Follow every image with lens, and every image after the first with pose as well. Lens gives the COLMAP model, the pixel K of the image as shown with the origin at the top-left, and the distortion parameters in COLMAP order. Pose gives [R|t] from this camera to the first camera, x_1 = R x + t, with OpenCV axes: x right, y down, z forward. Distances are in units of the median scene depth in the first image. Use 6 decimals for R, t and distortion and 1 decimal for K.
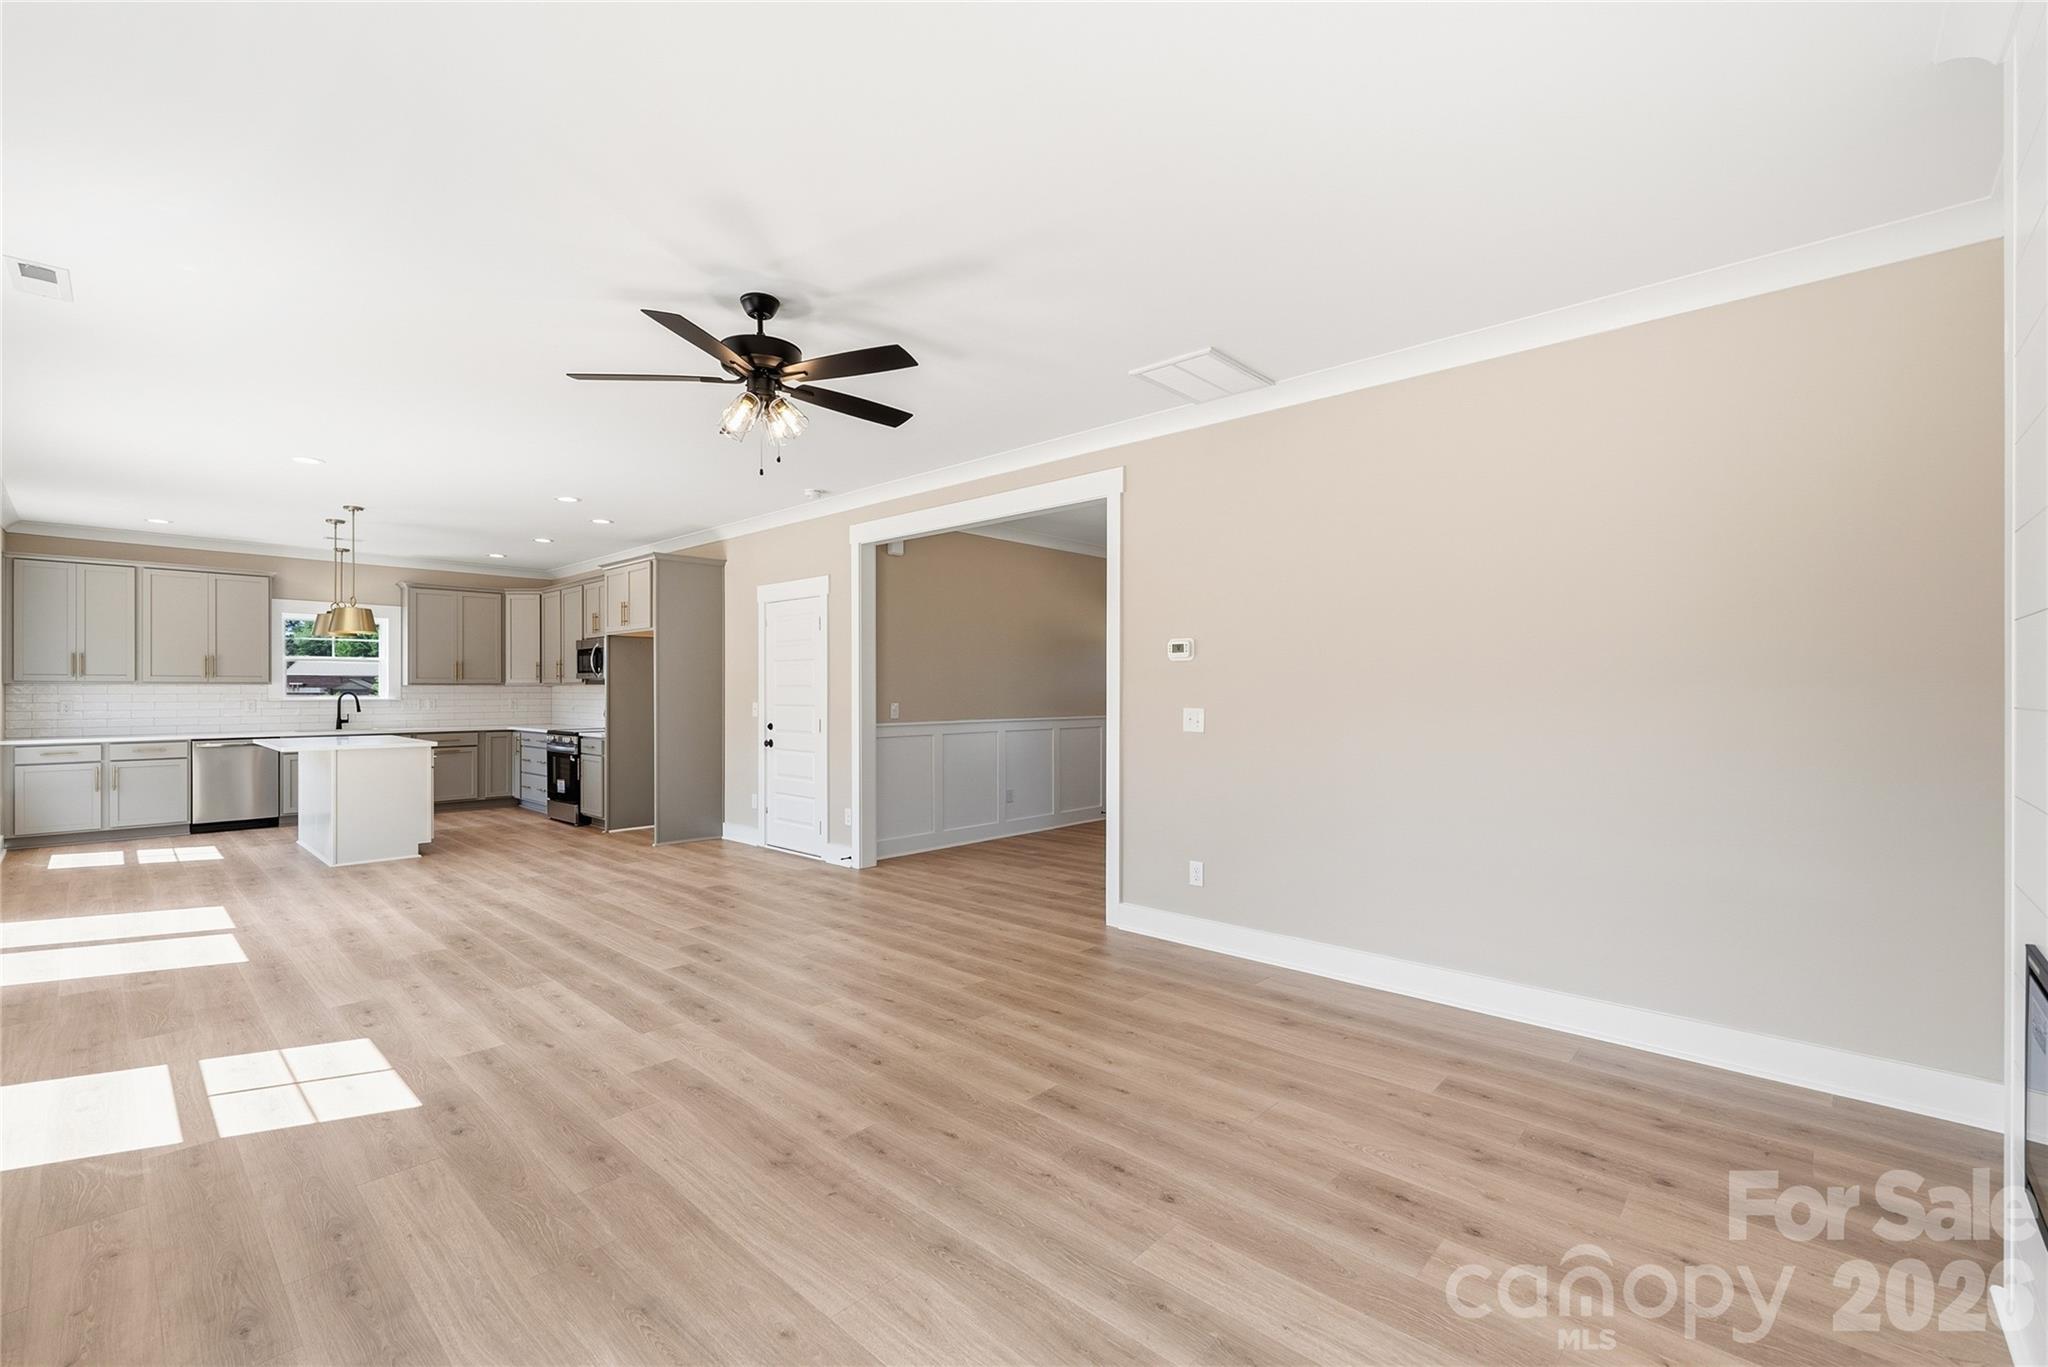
lens RADIAL K [[852.1, 0, 1025.7], [0, 852.1, 690.1], [0, 0, 1]] dist [-0.002796, -0.000141]
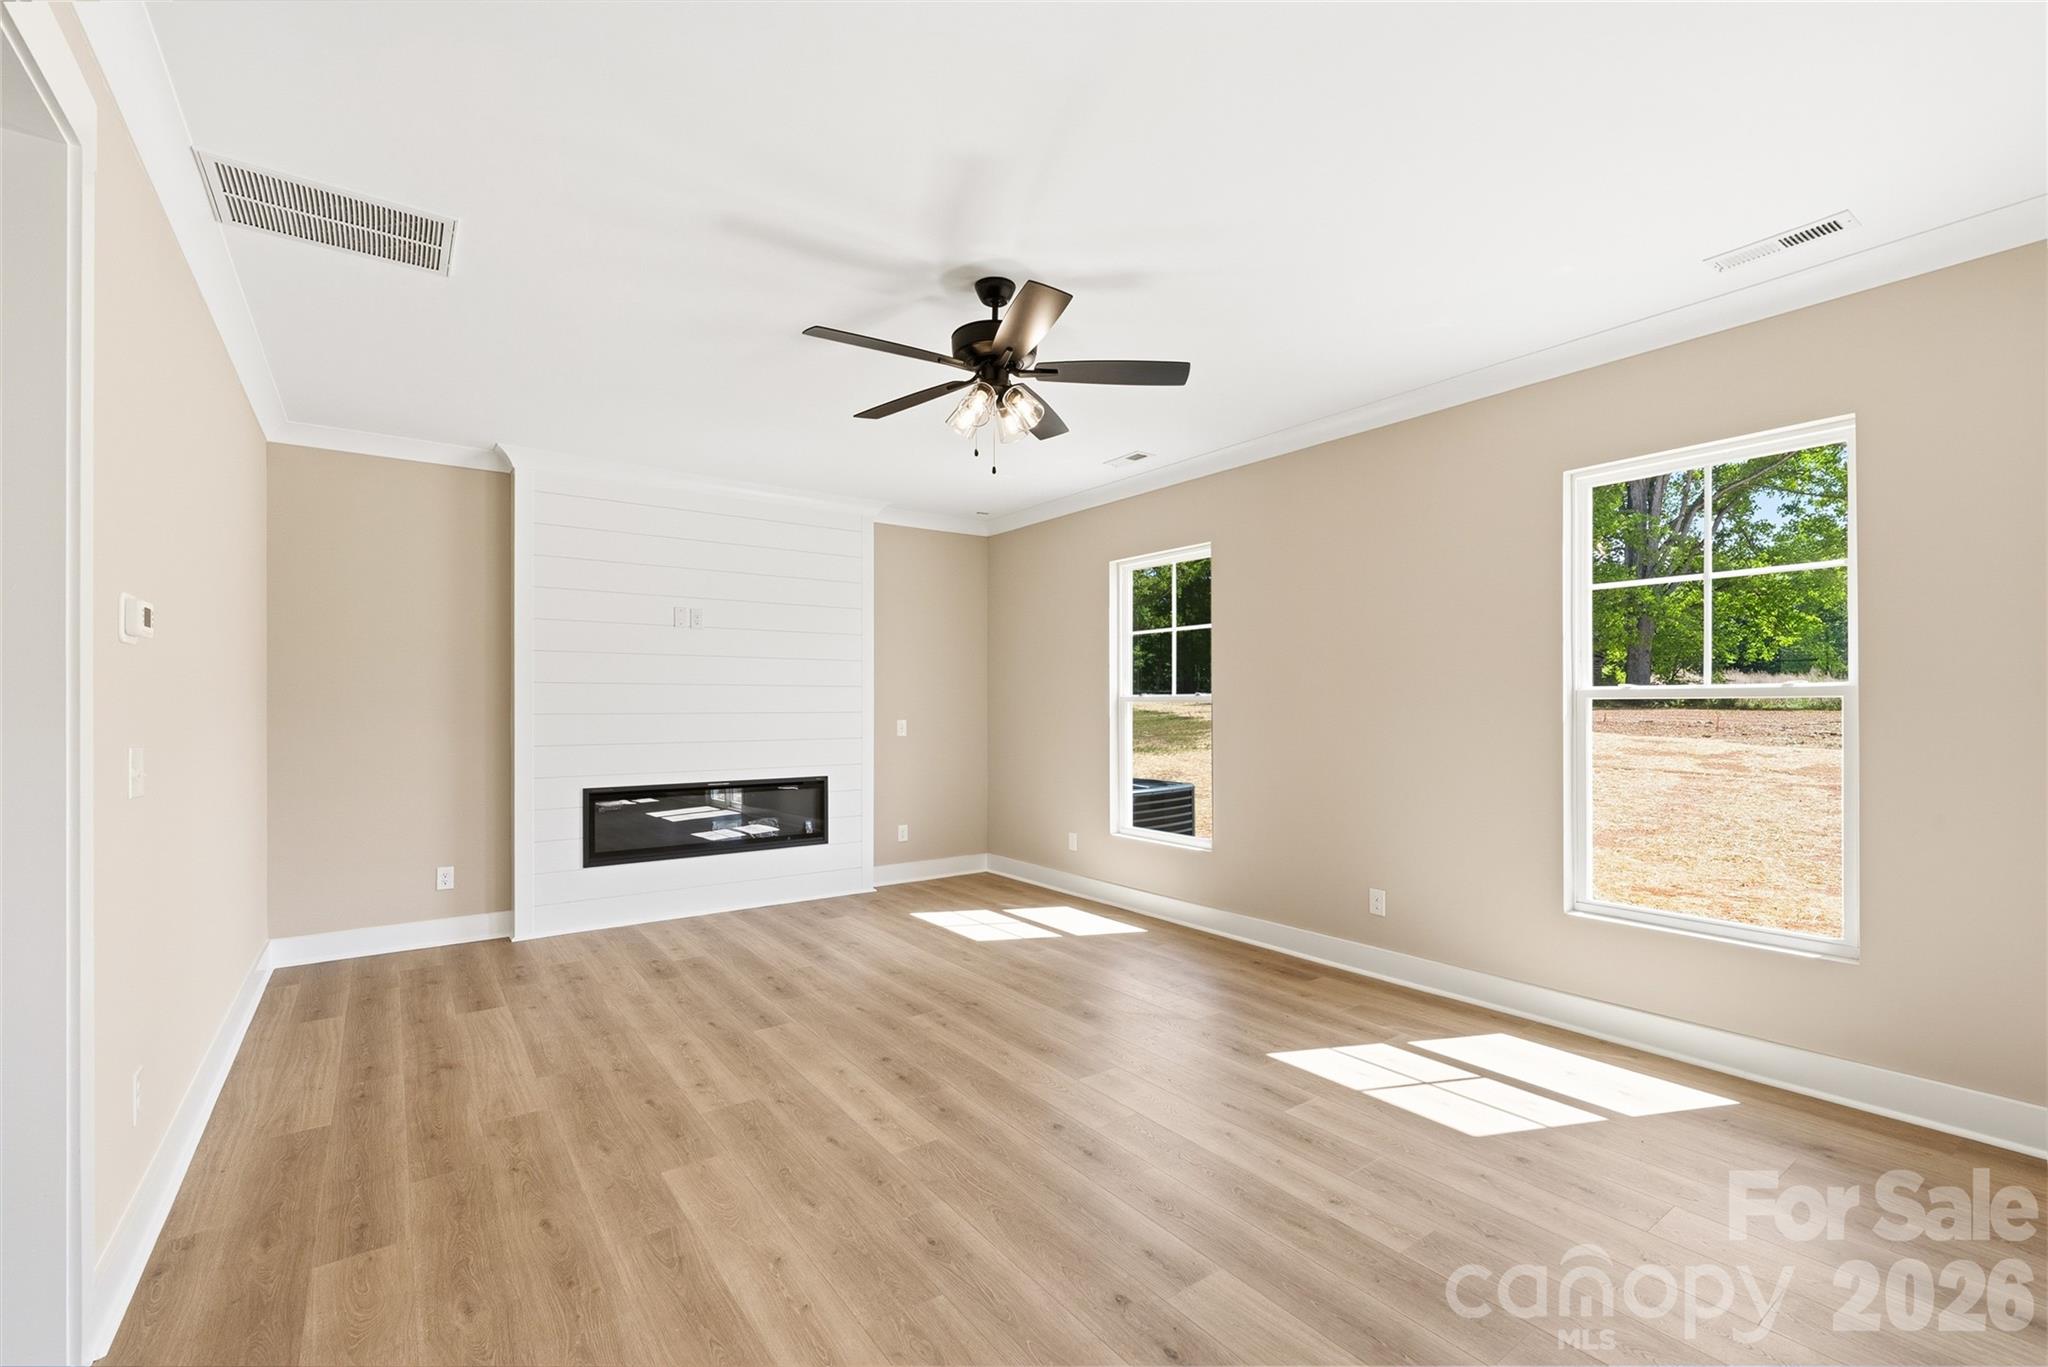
lens RADIAL K [[905.9, 0, 1046.5], [0, 905.9, 706.9], [0, 0, 1]] dist [0.002741, 0.000251]
pose [[-0.984022, 0.002778, 0.178023, -0.432392], [0.002787, 0.999996, -0.000198, 0.001240], [-0.178023, 0.000302, -0.984026, 1.568131]]
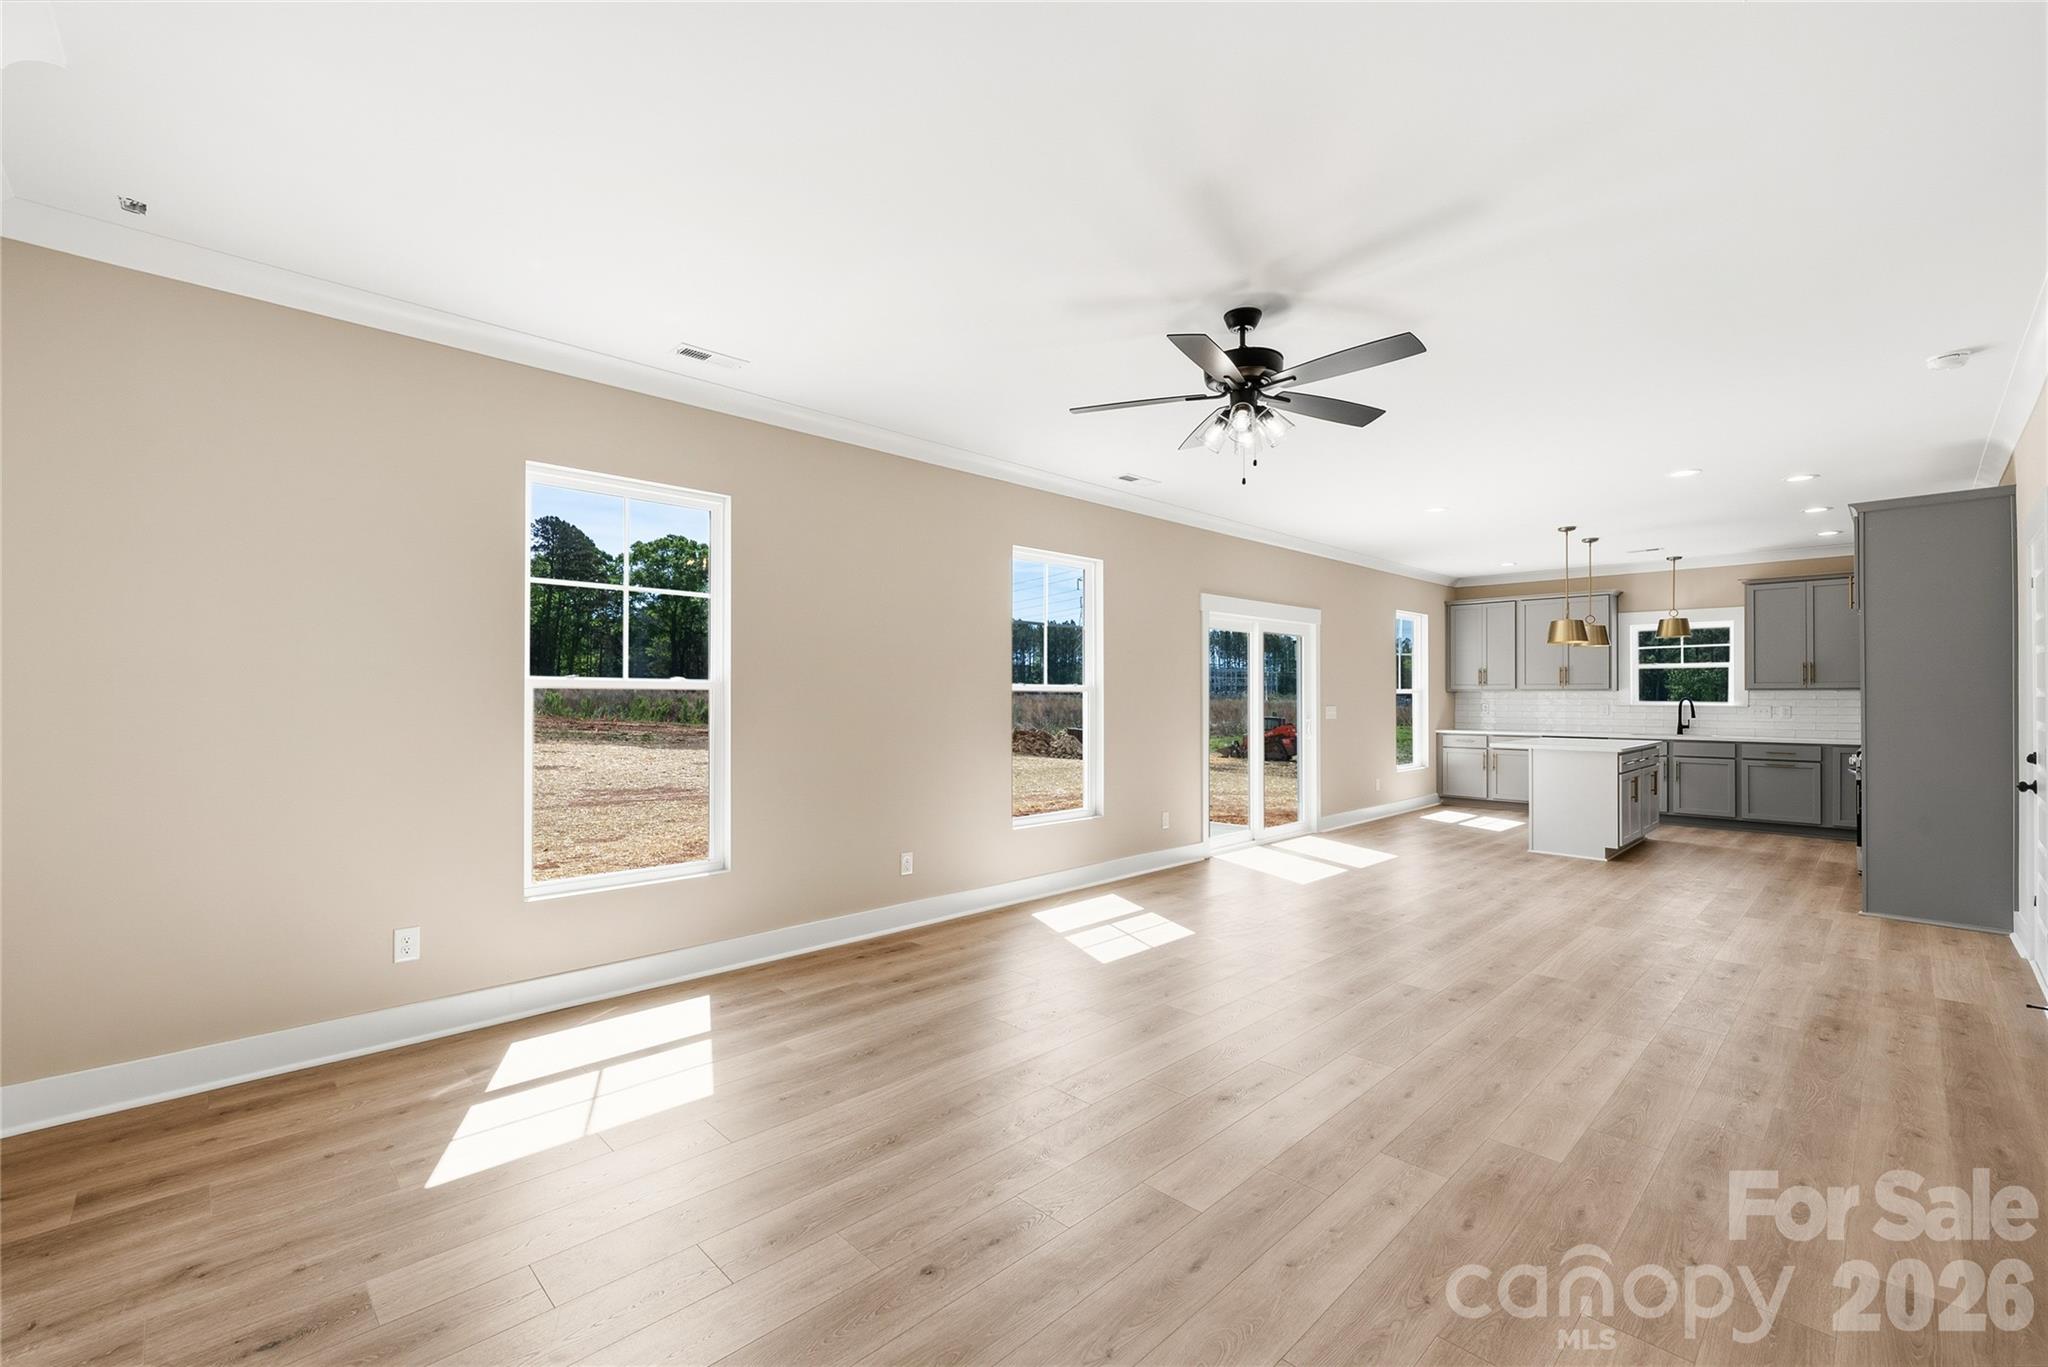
lens RADIAL K [[852.1, 0, 1025.7], [0, 852.1, 690.1], [0, 0, 1]] dist [-0.002796, -0.000141]
pose [[-0.037246, -0.006340, -0.999286, 0.574893], [-0.001196, 0.999979, -0.006300, 0.000959], [0.999305, 0.000961, -0.037253, 0.622073]]
